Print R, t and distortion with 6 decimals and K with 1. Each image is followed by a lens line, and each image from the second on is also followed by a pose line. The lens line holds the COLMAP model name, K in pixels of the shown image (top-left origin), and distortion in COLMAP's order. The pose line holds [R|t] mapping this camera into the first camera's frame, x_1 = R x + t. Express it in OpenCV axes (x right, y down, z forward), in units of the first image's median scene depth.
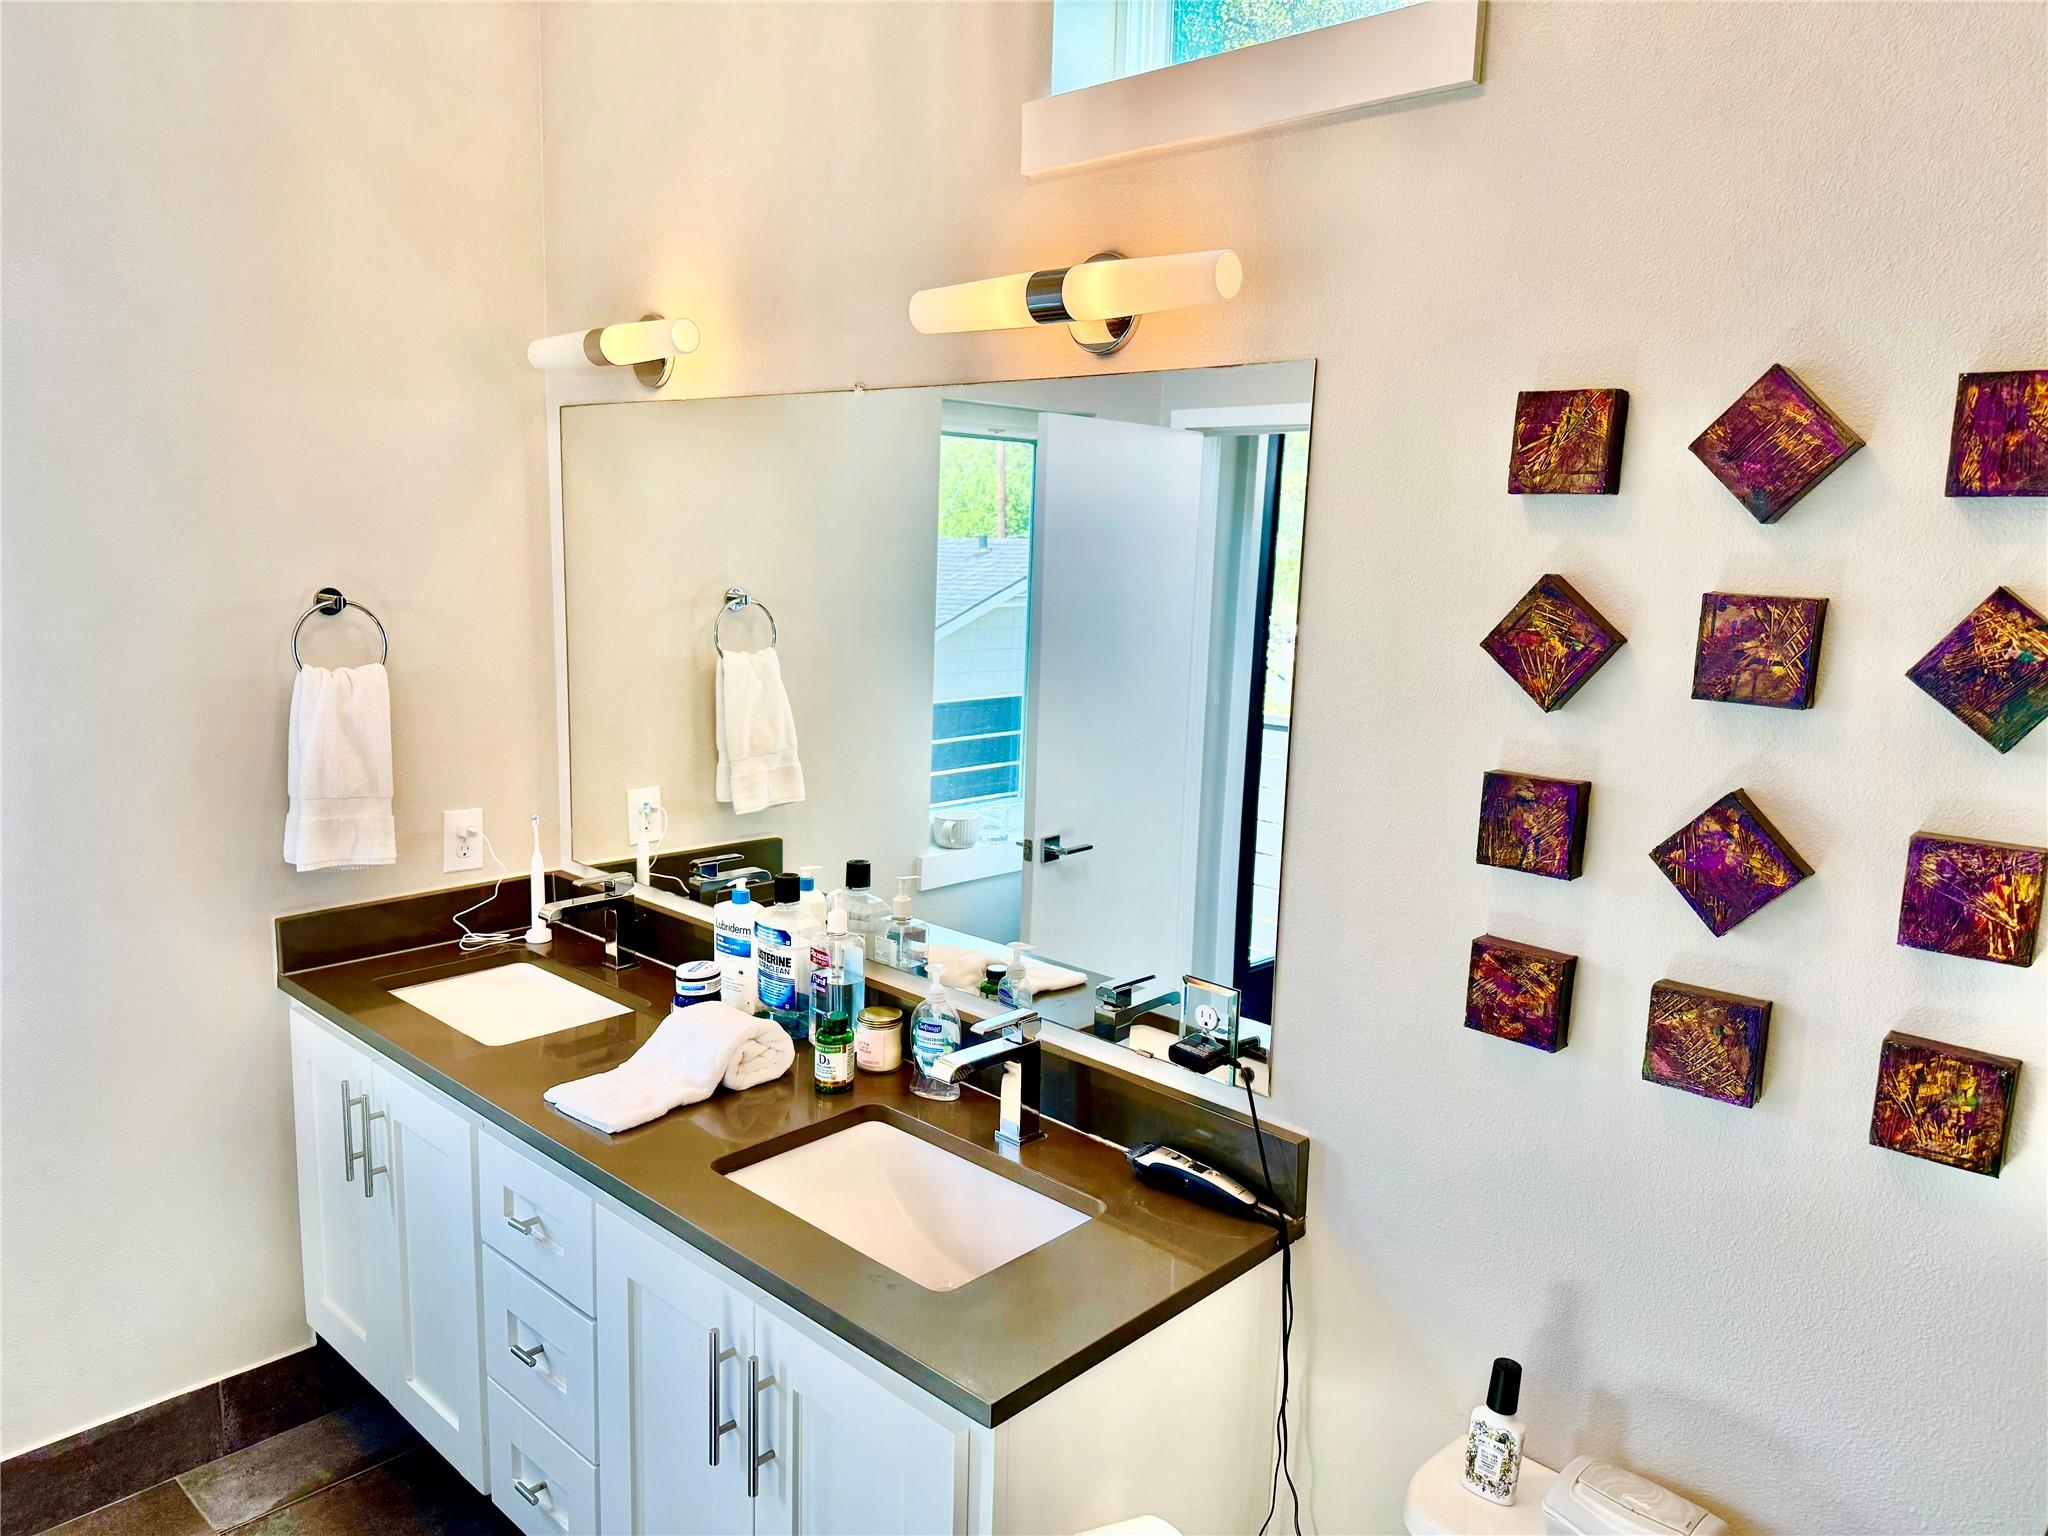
lens RADIAL K [[1447.4, 0, 1023.1], [0, 1447.4, 775.2], [0, 0, 1]] dist [0.061341, -0.085263]
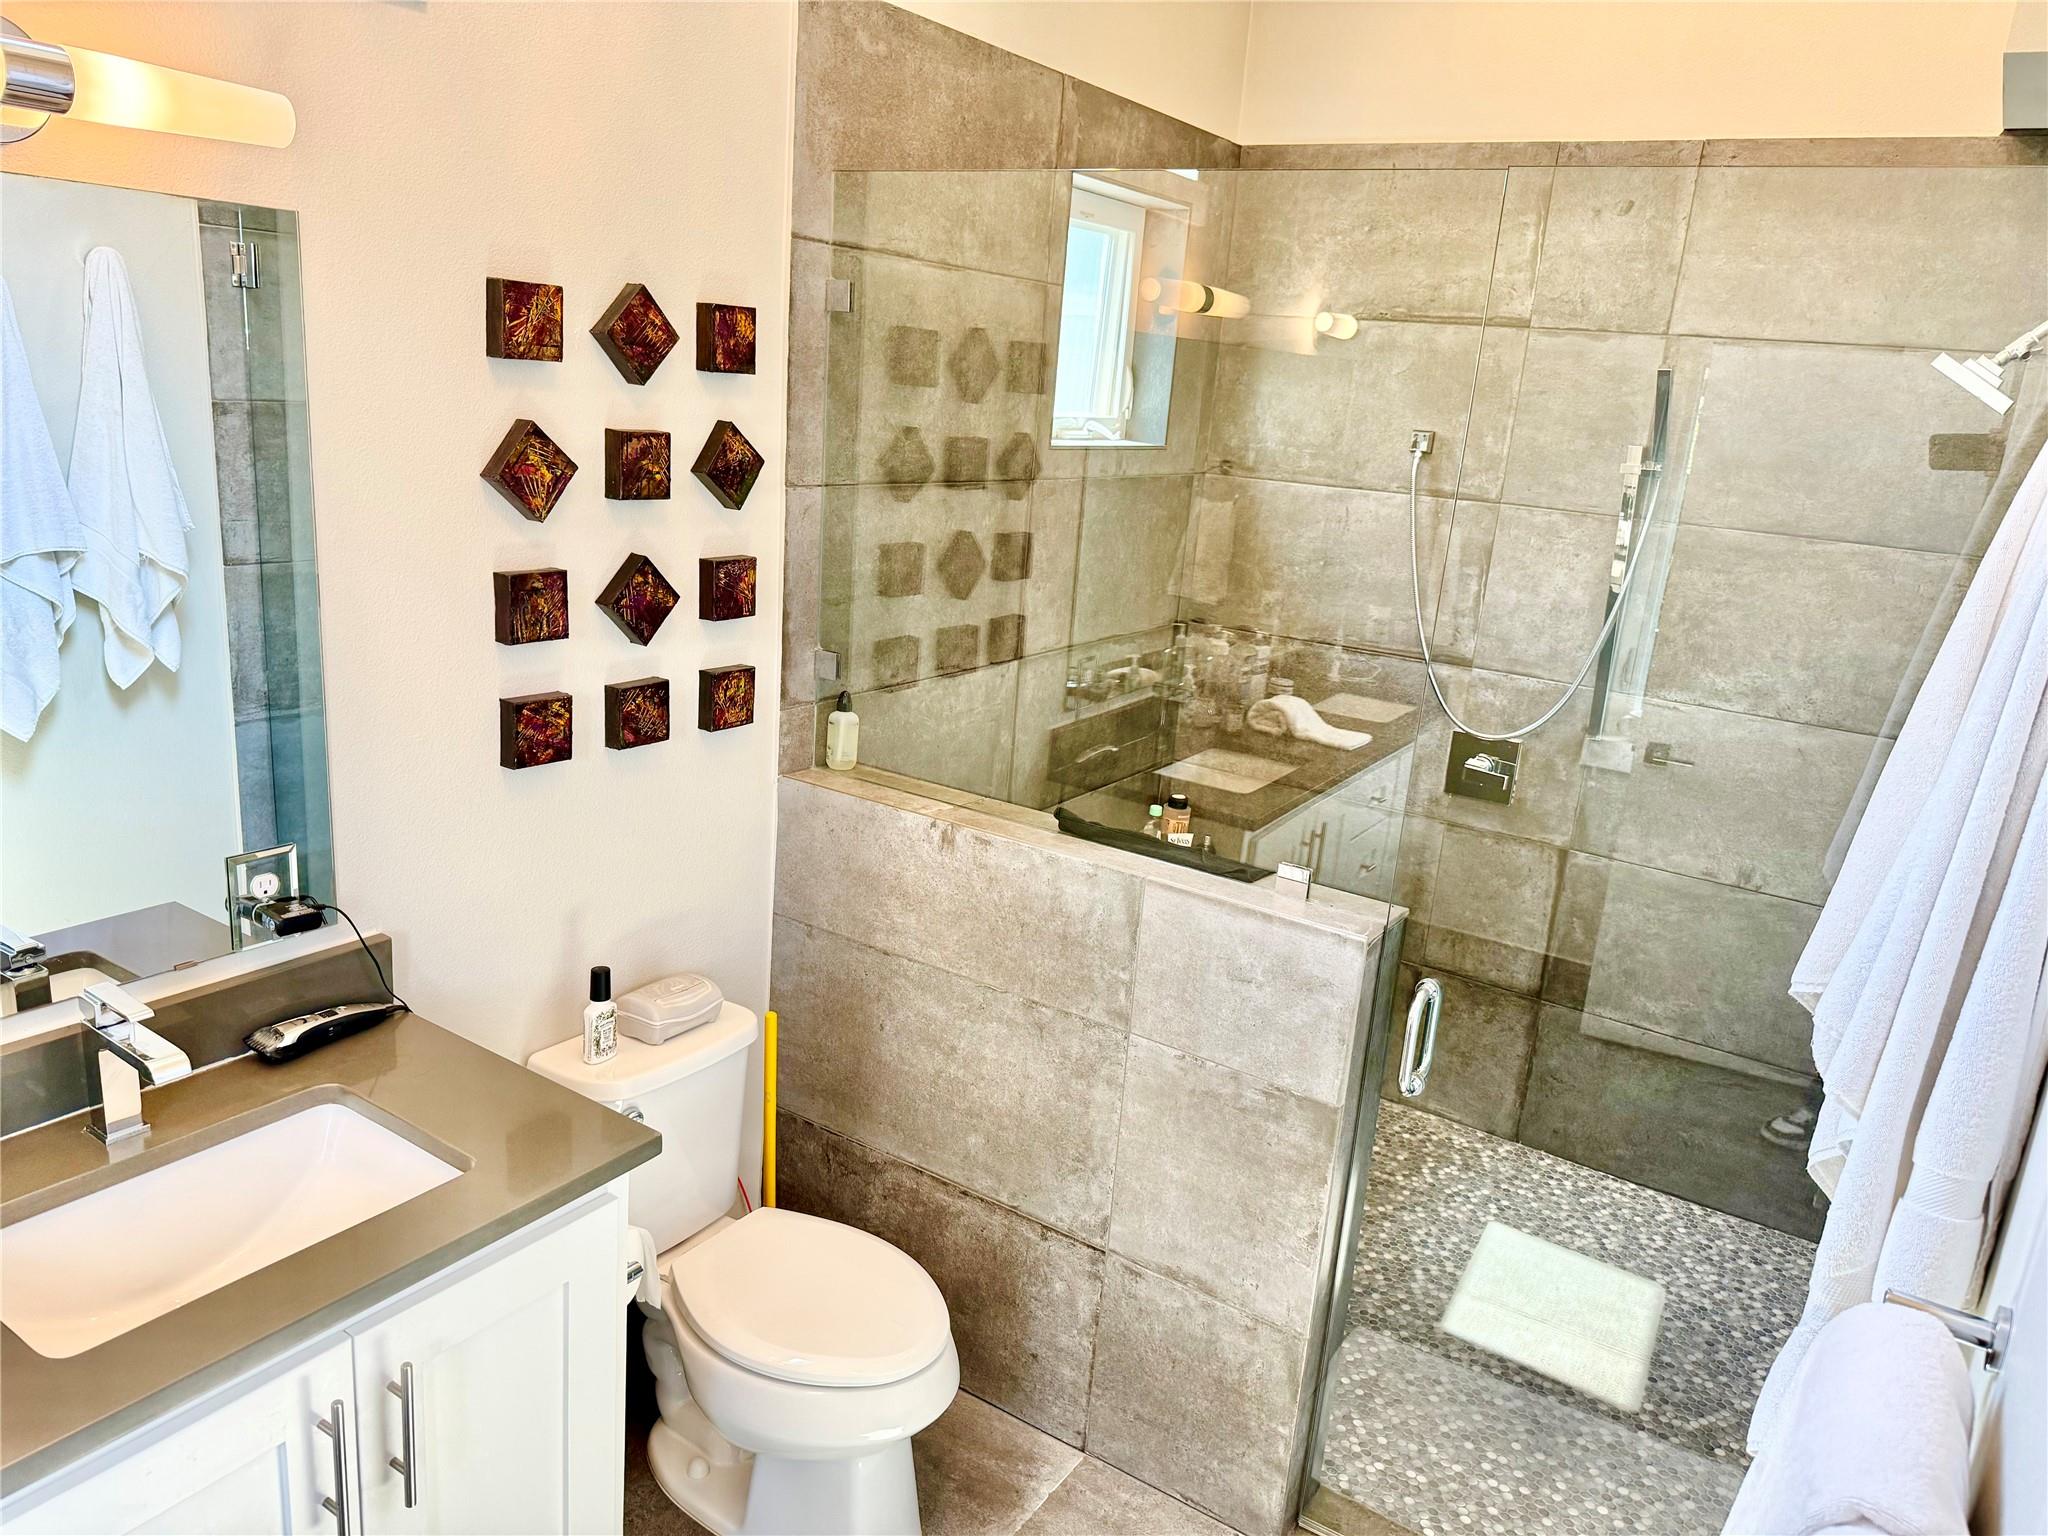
lens RADIAL K [[1447.4, 0, 1024.5], [0, 1447.4, 774.1], [0, 0, 1]] dist [0.061341, -0.085263]
pose [[-0.162439, -0.300084, 0.939980, -1.096321], [0.085946, 0.944709, 0.316446, -0.218557], [-0.982968, 0.132191, -0.127667, 0.769951]]
